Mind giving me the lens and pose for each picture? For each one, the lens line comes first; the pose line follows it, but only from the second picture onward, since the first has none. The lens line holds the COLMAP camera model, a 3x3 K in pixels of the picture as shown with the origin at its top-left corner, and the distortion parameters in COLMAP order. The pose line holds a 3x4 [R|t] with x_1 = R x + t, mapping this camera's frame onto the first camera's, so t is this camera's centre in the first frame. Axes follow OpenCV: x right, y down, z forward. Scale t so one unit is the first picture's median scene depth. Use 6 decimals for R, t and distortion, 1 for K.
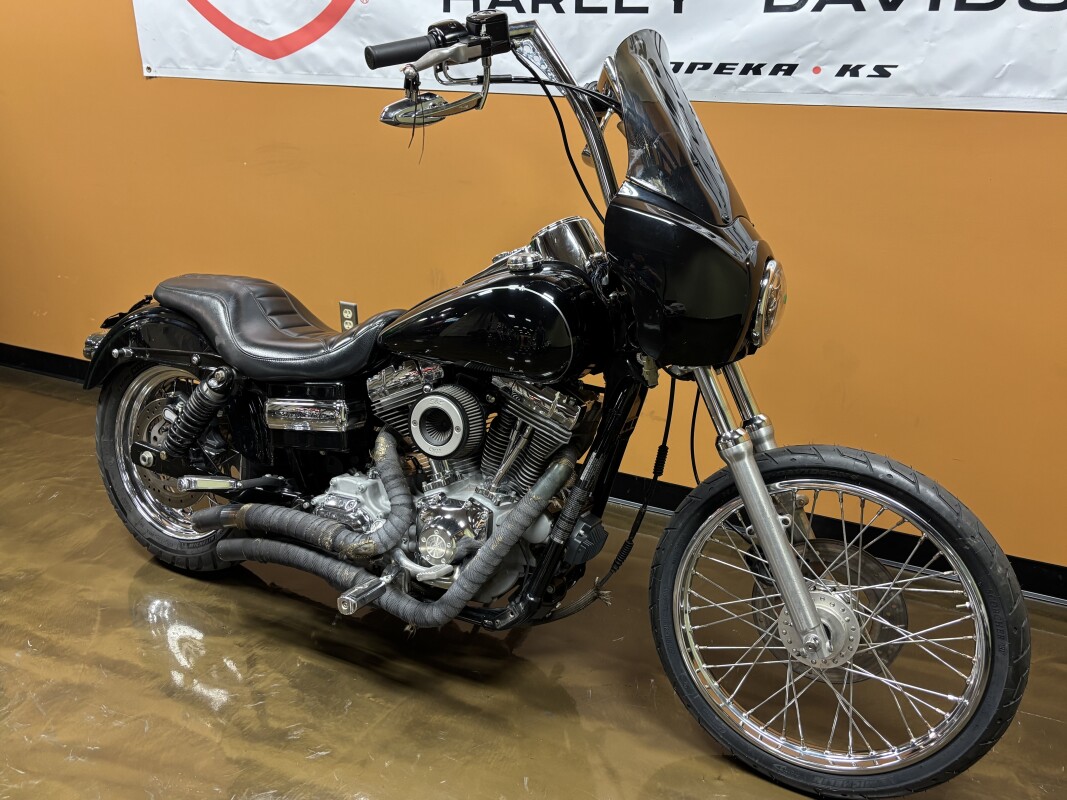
lens RADIAL K [[902.3, 0, 533.3], [0, 902.3, 404.9], [0, 0, 1]] dist [0.022447, -0.006451]
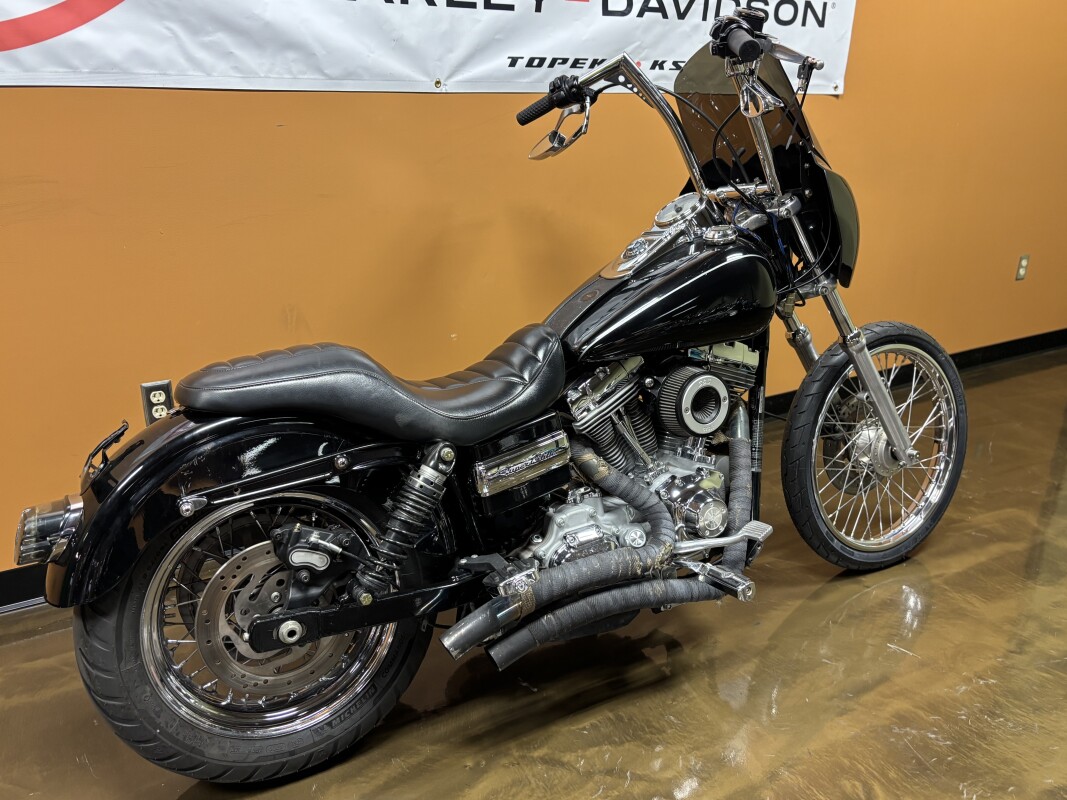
lens RADIAL K [[906.4, 0, 533.5], [0, 906.4, 400.0], [0, 0, 1]] dist [0.021978, -0.014117]
pose [[0.542012, -0.292505, 0.787822, -0.908566], [0.296705, 0.943704, 0.146251, -0.169437], [-0.786250, 0.154481, 0.598287, 0.463589]]
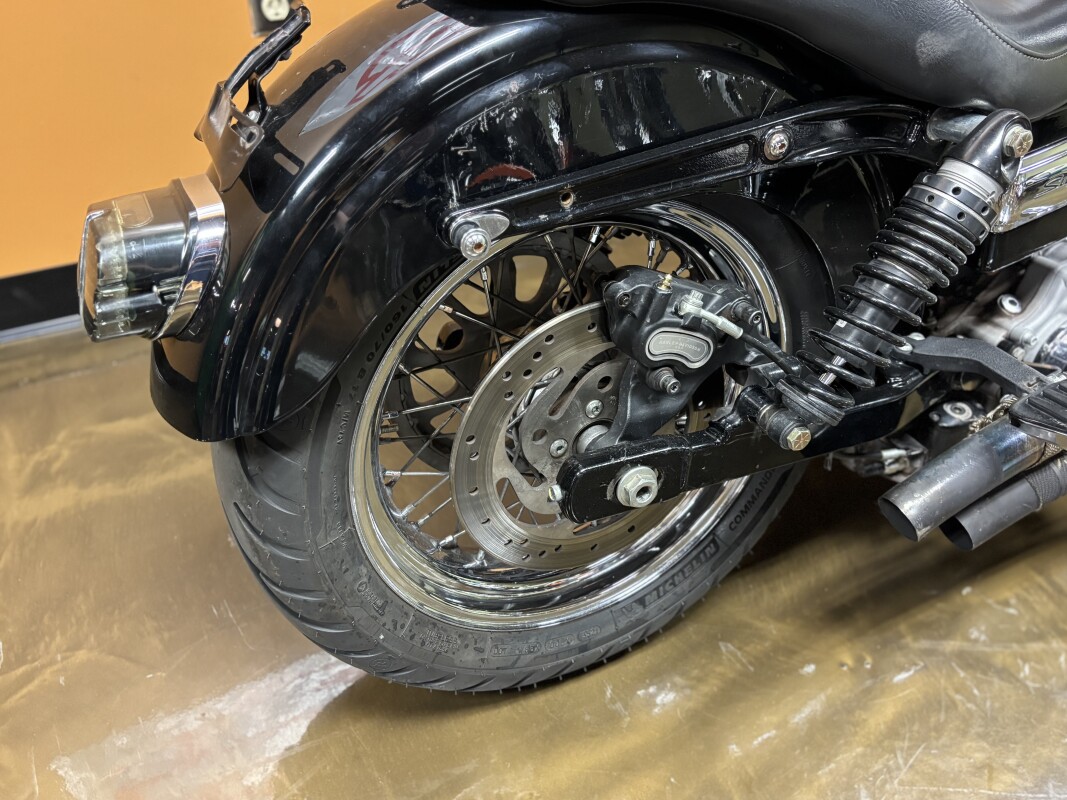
lens RADIAL K [[902.3, 0, 533.3], [0, 902.3, 404.9], [0, 0, 1]] dist [0.022447, -0.006451]
pose [[0.586308, -0.522385, 0.619158, -0.718015], [0.241437, 0.842257, 0.481988, -0.158496], [-0.773273, -0.133106, 0.619945, 0.915003]]
